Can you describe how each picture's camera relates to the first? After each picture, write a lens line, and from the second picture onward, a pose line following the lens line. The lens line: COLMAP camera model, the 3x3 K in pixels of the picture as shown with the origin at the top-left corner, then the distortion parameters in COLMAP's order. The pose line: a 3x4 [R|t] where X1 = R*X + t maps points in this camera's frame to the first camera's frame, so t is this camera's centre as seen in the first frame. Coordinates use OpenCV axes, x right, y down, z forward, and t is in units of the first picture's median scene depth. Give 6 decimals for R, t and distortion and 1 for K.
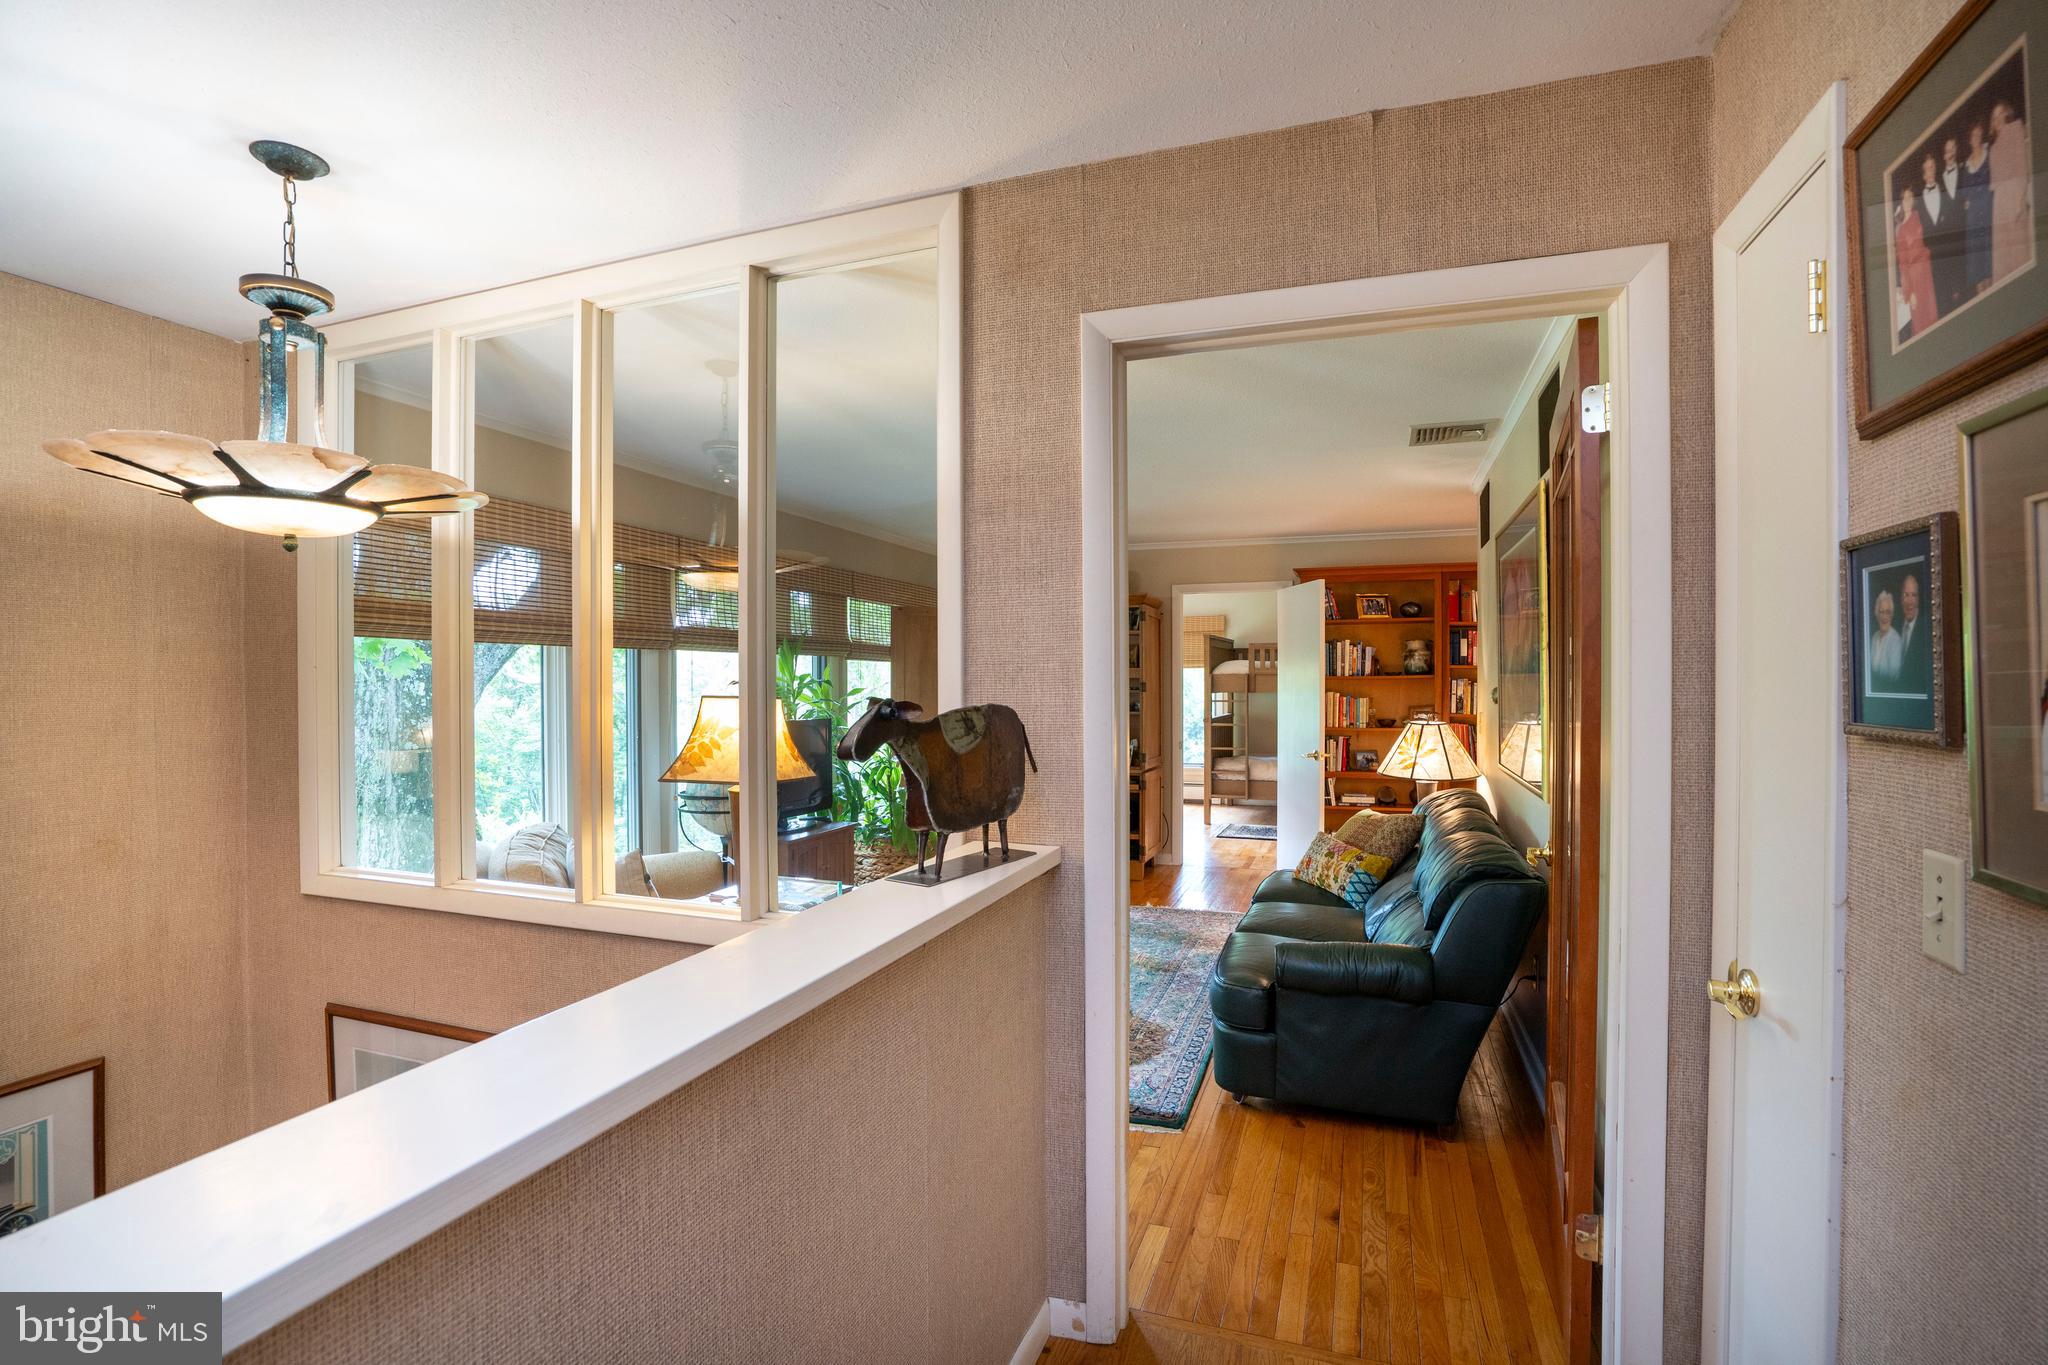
lens RADIAL K [[952.6, 0, 1033.3], [0, 952.6, 679.1], [0, 0, 1]] dist [-0.028129, 0.004243]
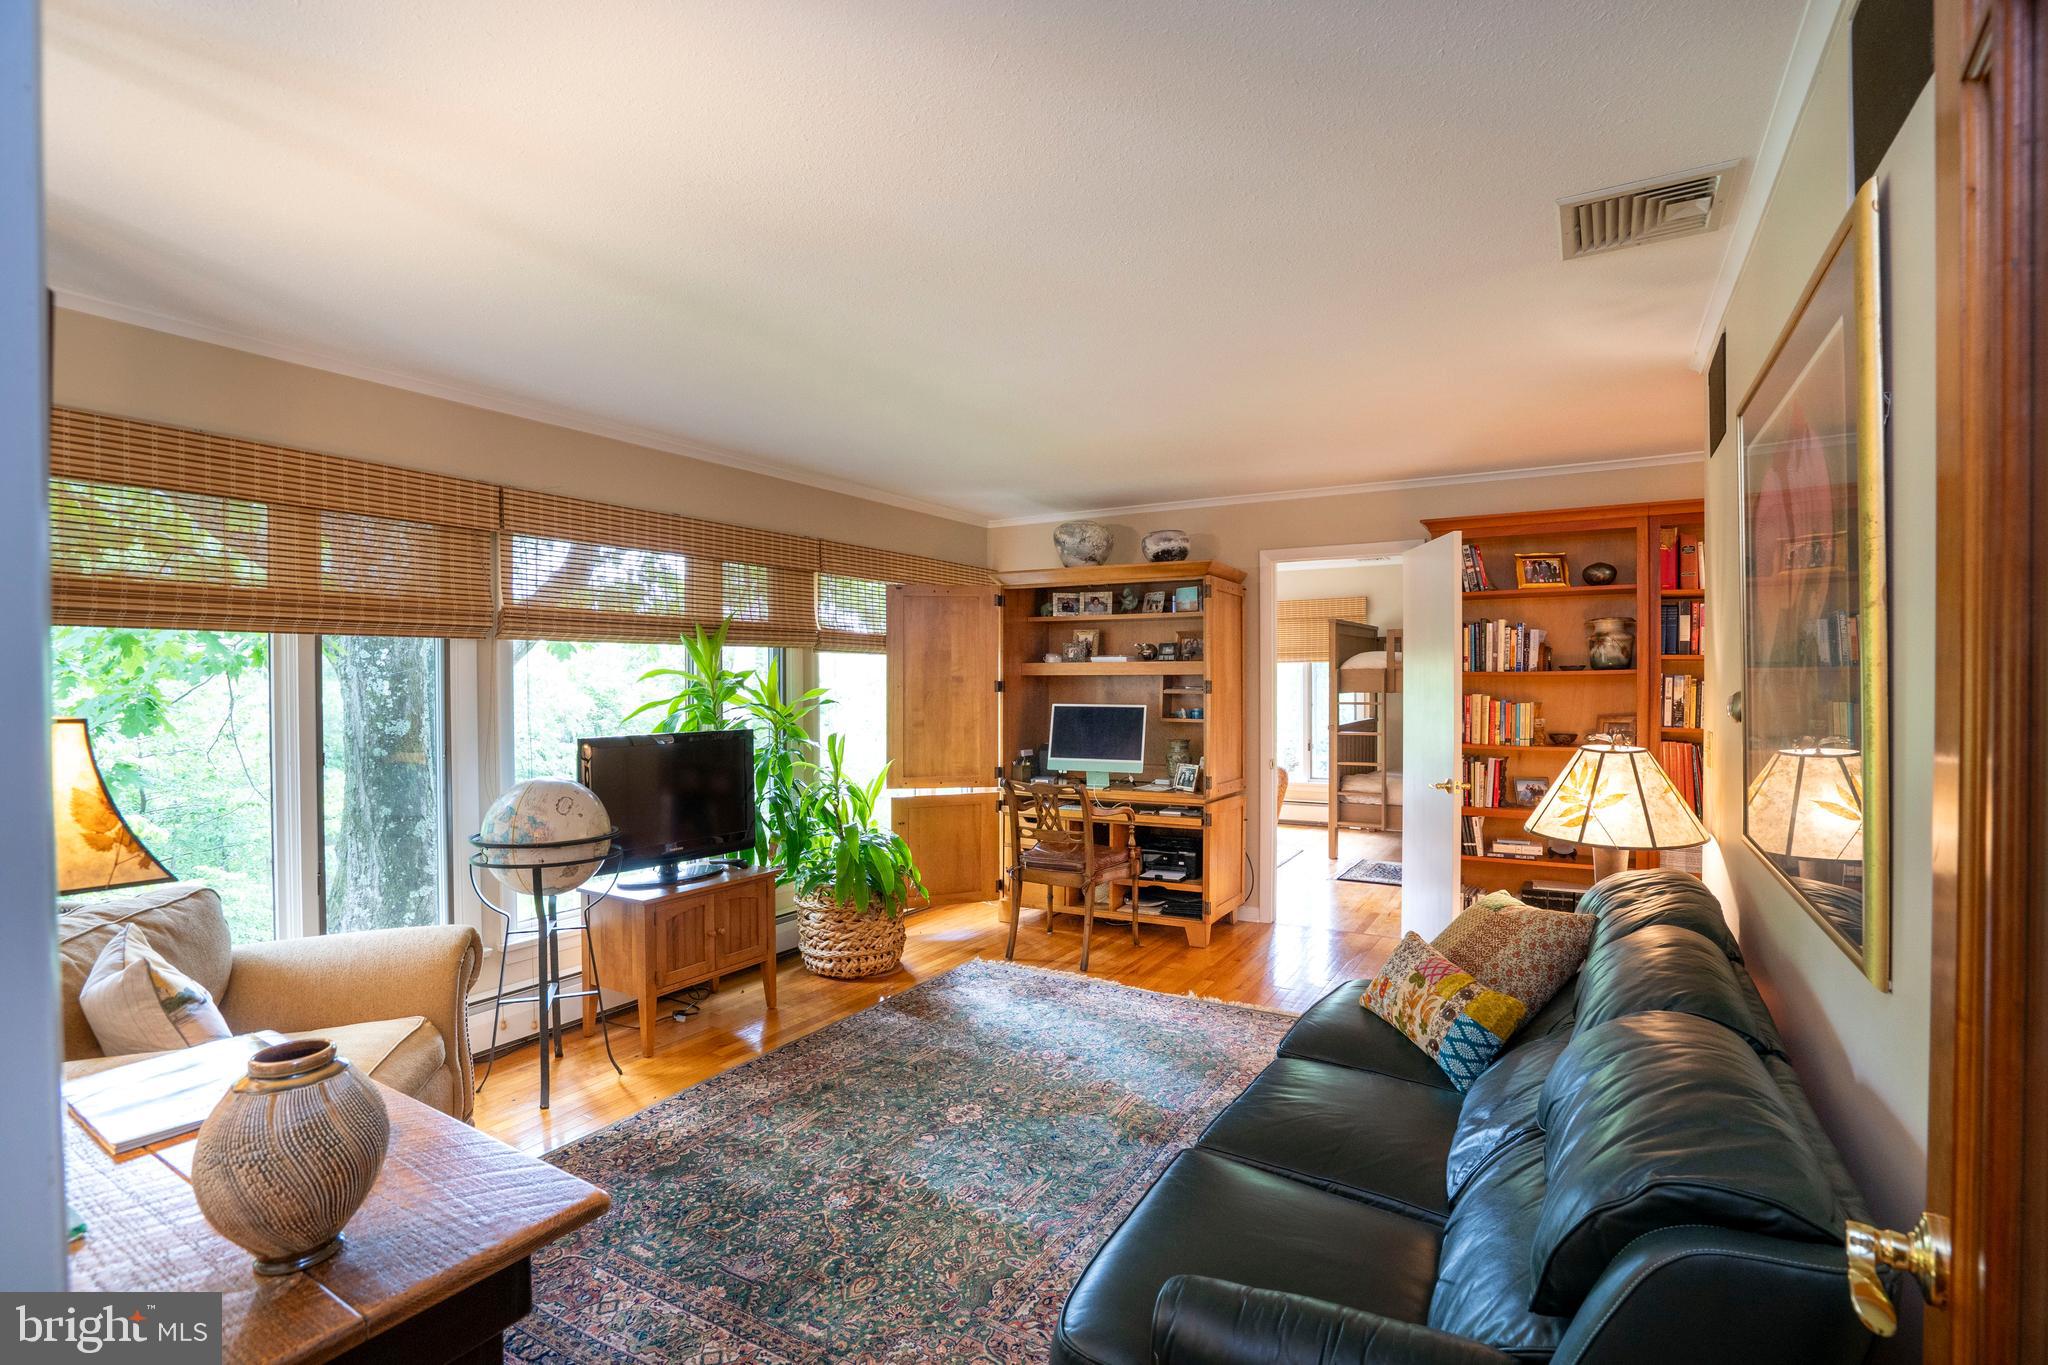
lens RADIAL K [[952.6, 0, 1030.9], [0, 952.6, 685.1], [0, 0, 1]] dist [-0.028129, 0.004243]
pose [[0.982040, 0.000597, -0.188671, 0.126279], [0.001287, 0.999951, 0.009863, -0.000529], [0.188668, -0.009928, 0.981991, 0.259996]]
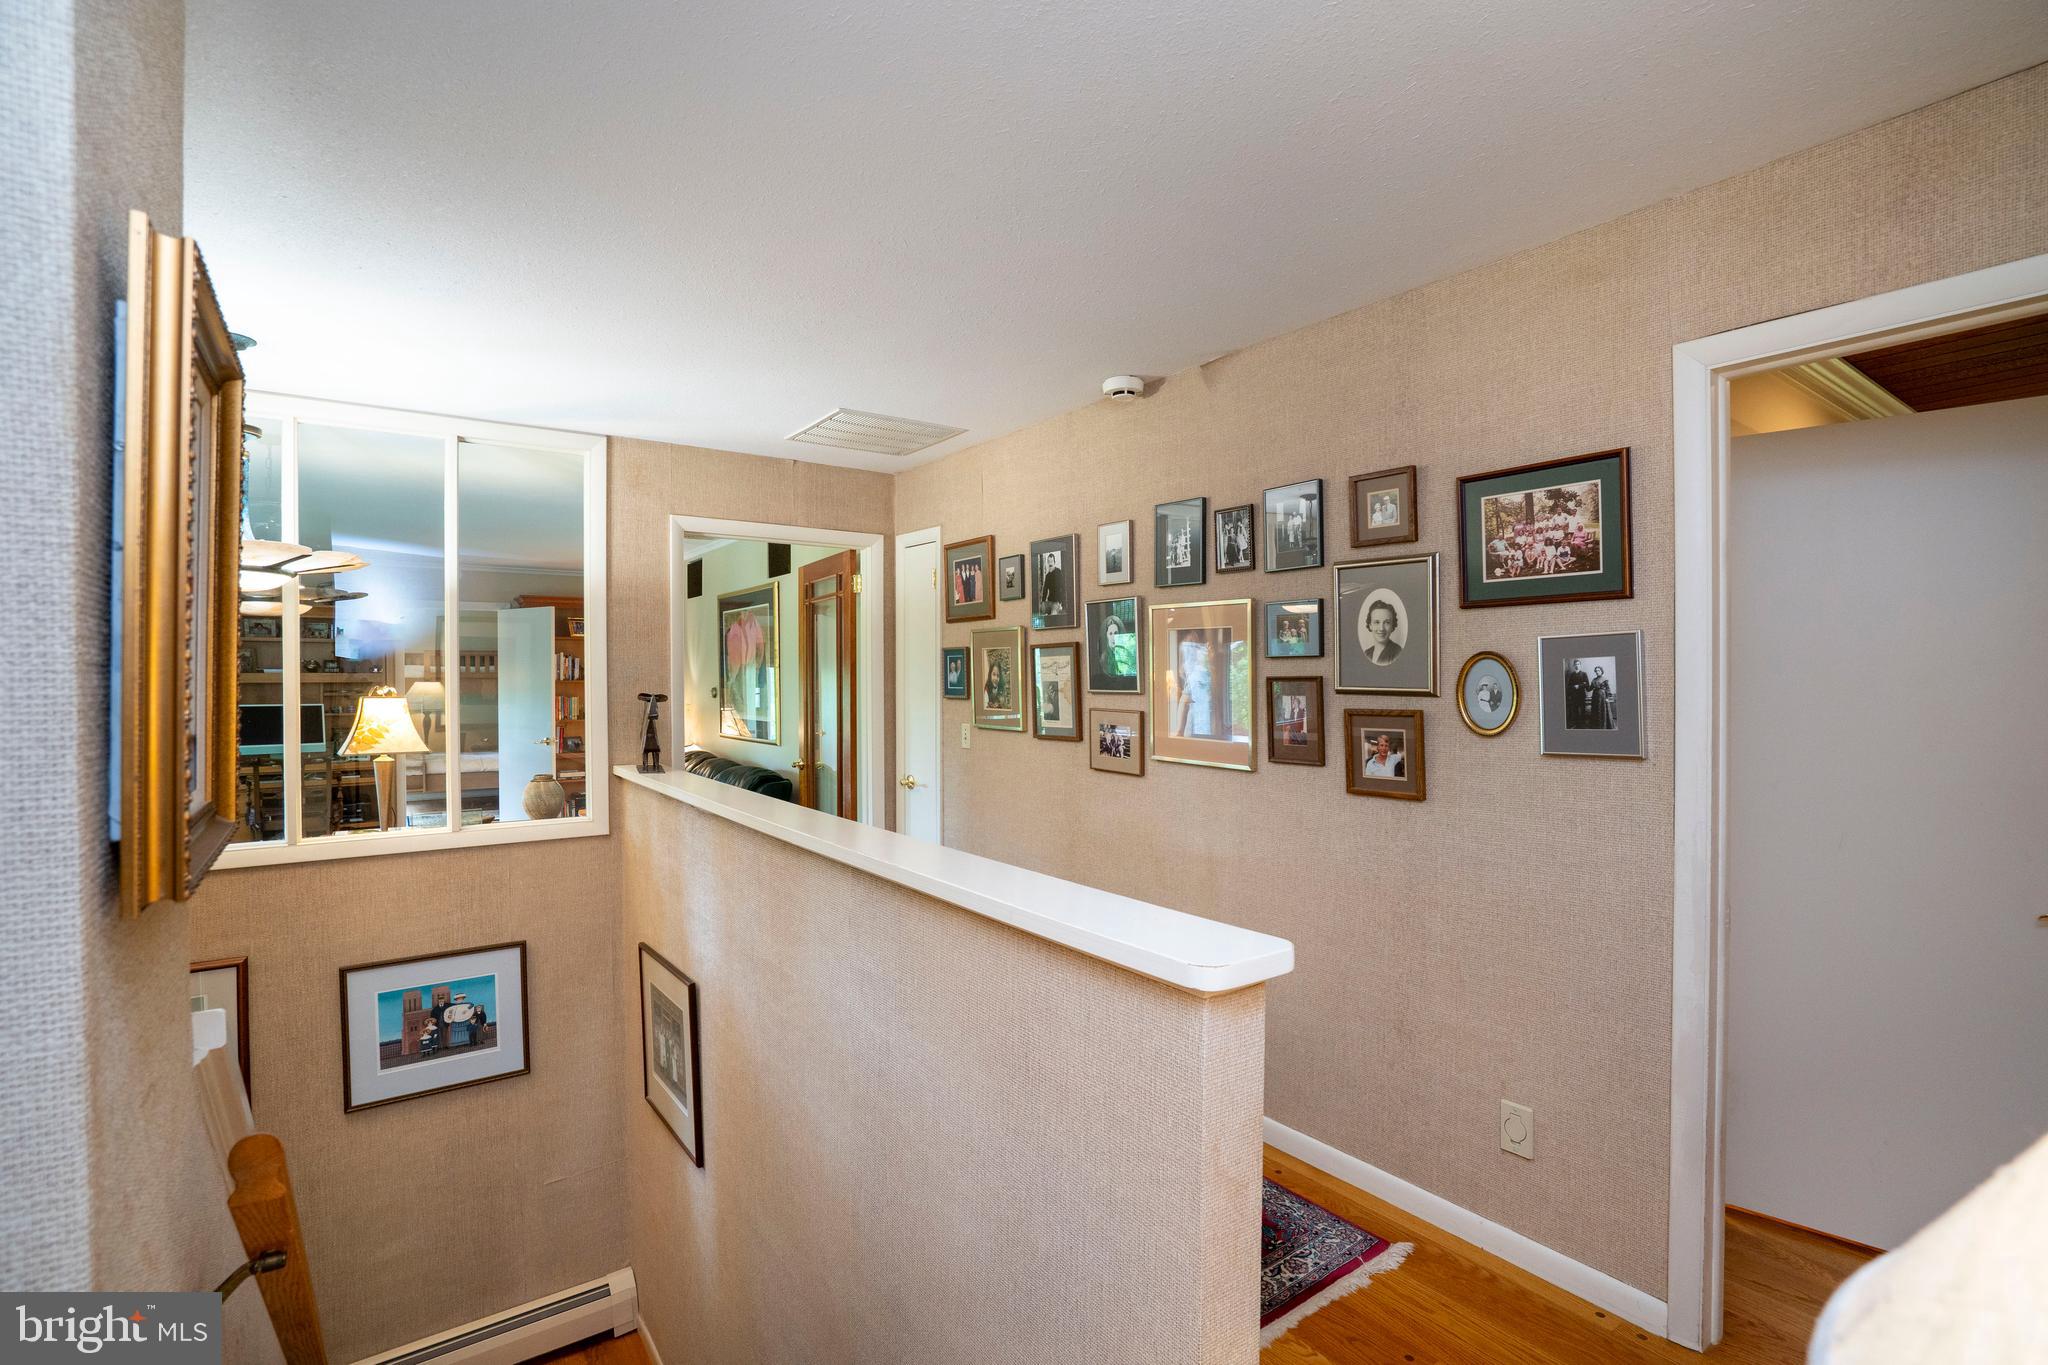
lens RADIAL K [[952.6, 0, 1025.9], [0, 952.6, 678.4], [0, 0, 1]] dist [-0.028129, 0.004243]
pose [[0.576659, 0.003058, 0.816979, -0.377852], [-0.000864, 0.999995, -0.003133, -0.001546], [-0.816985, 0.001101, 0.576658, -0.273457]]
